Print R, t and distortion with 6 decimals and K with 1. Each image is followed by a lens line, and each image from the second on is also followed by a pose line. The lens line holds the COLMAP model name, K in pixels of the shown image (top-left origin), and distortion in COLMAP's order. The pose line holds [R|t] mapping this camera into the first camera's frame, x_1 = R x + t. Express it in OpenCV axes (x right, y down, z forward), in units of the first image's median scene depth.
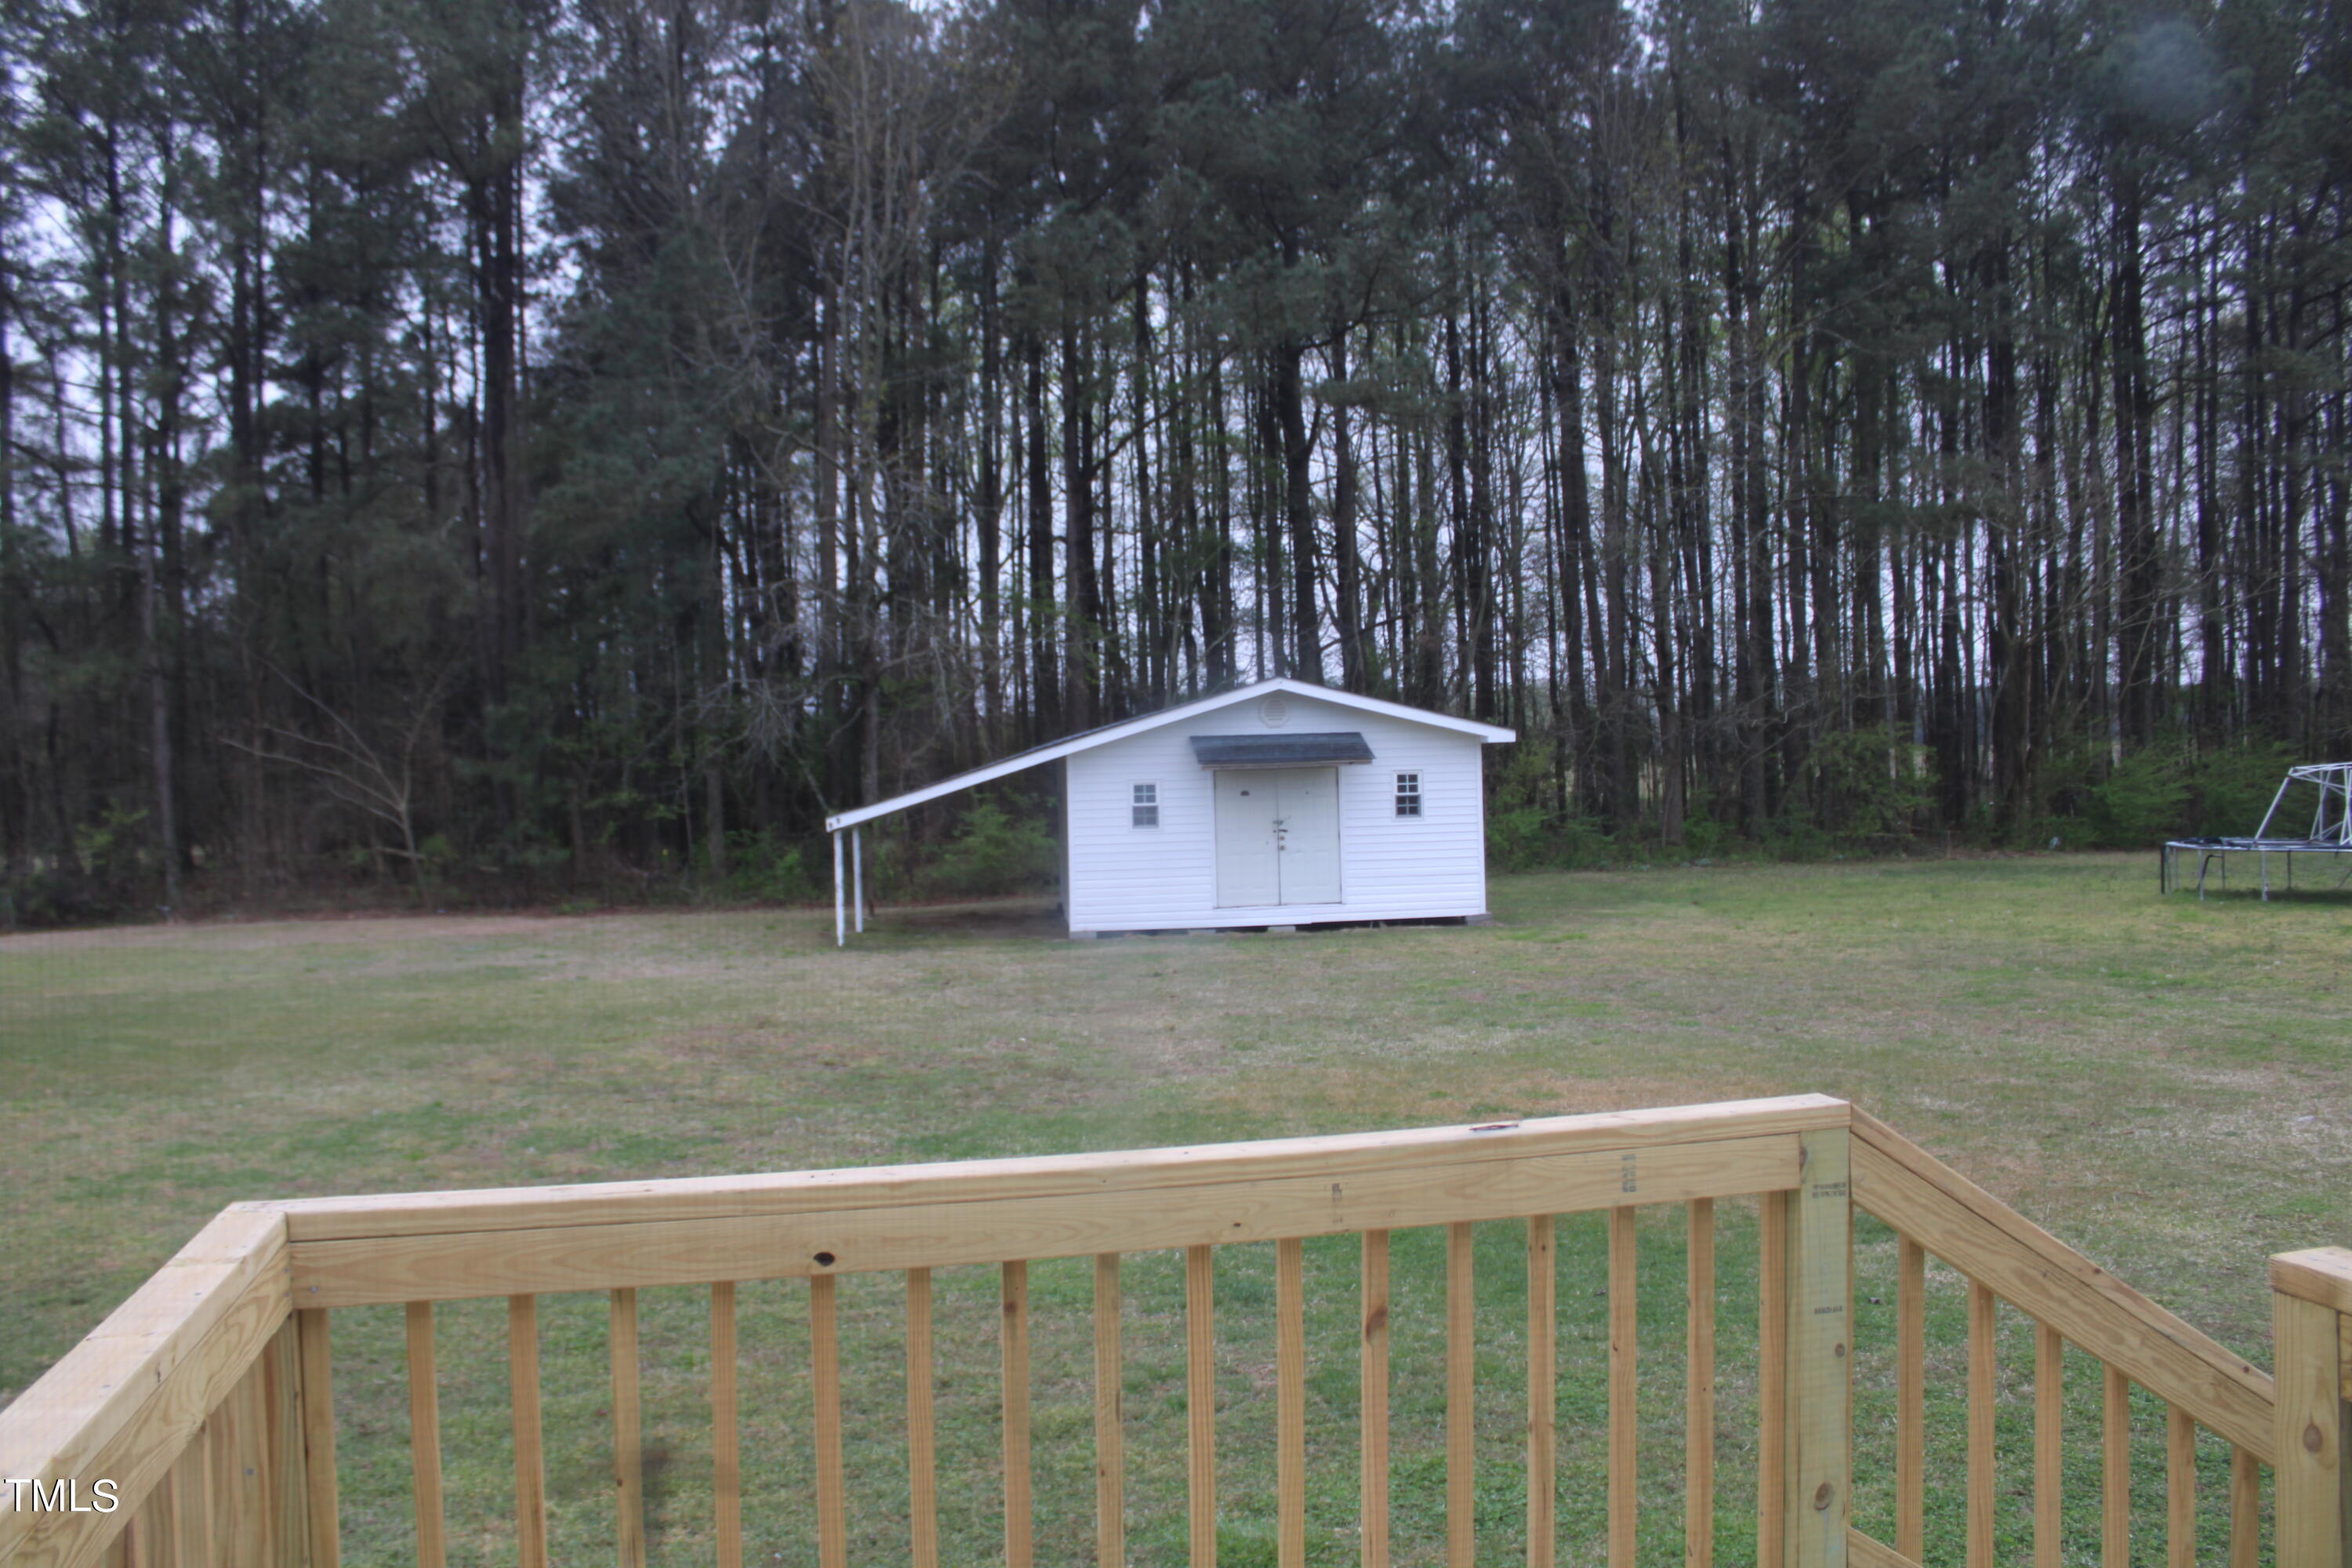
lens RADIAL K [[1927.6, 0, 1183.9], [0, 1927.6, 796.5], [0, 0, 1]] dist [-0.162470, 0.130729]
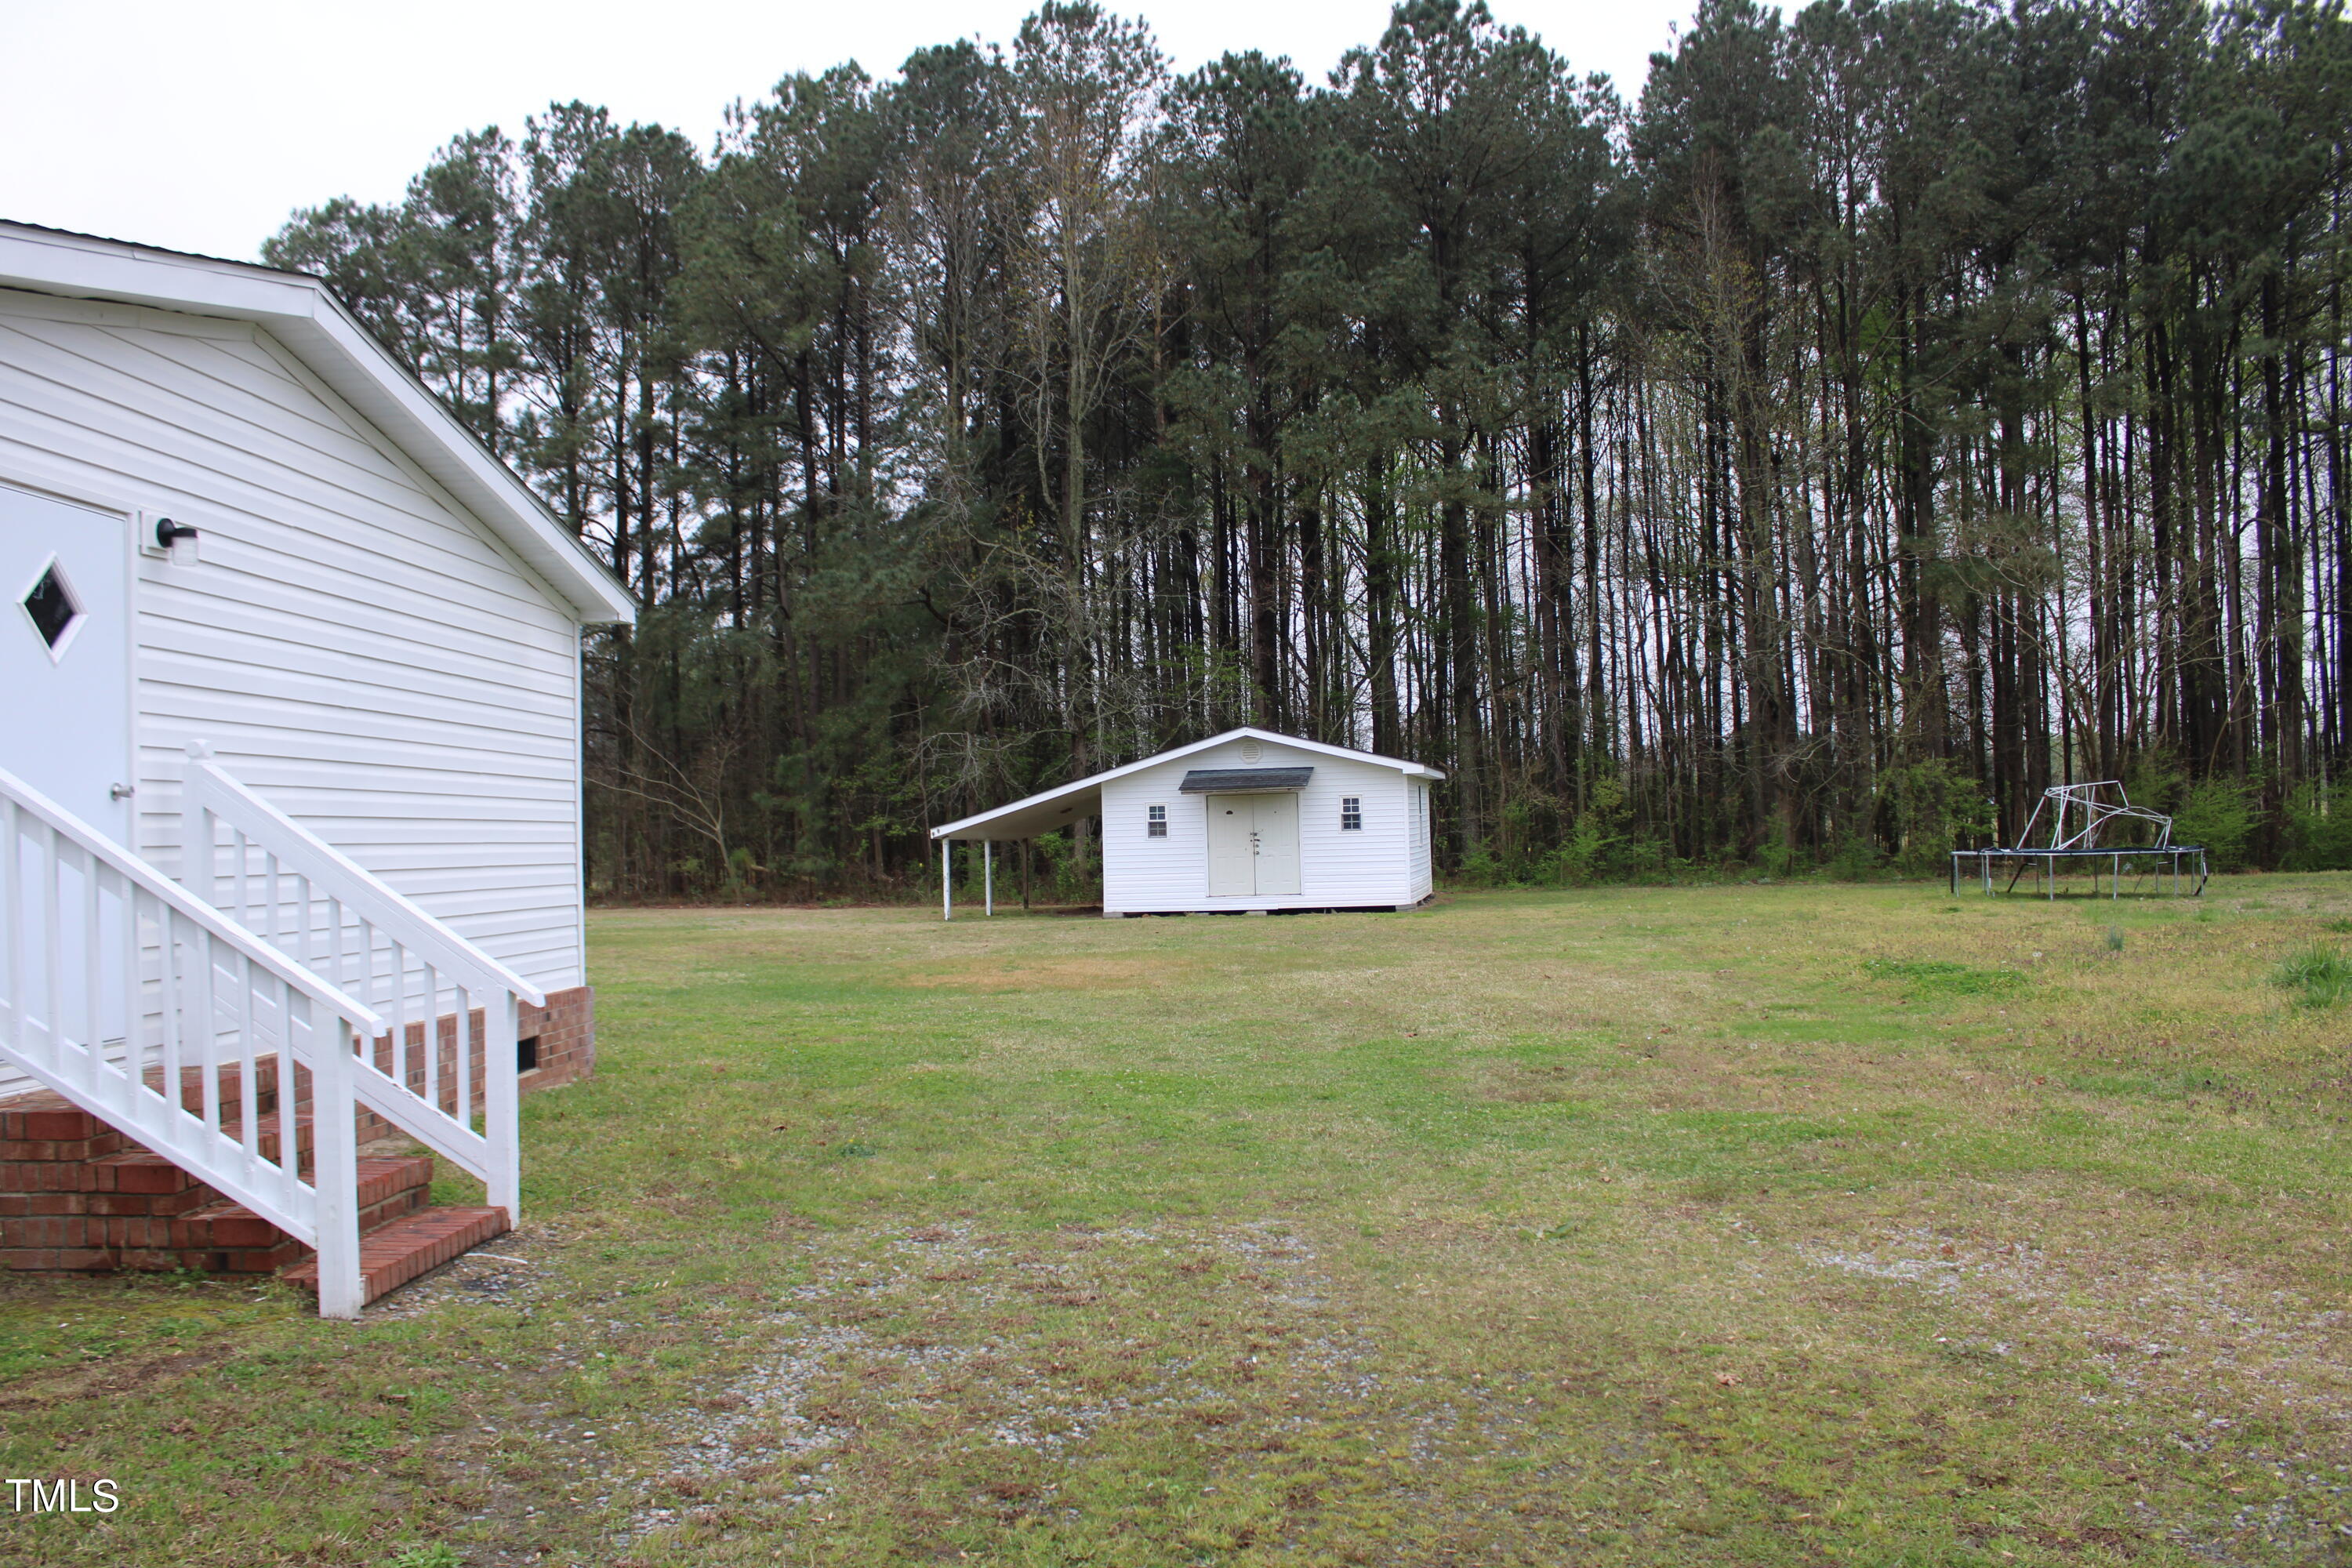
lens RADIAL K [[1927.6, 0, 1183.9], [0, 1927.6, 796.5], [0, 0, 1]] dist [-0.162470, 0.130729]
pose [[0.962512, -0.004380, -0.271203, 0.371807], [-0.002865, 0.999650, -0.026312, 0.023070], [0.271223, 0.026102, 0.962162, -0.328276]]
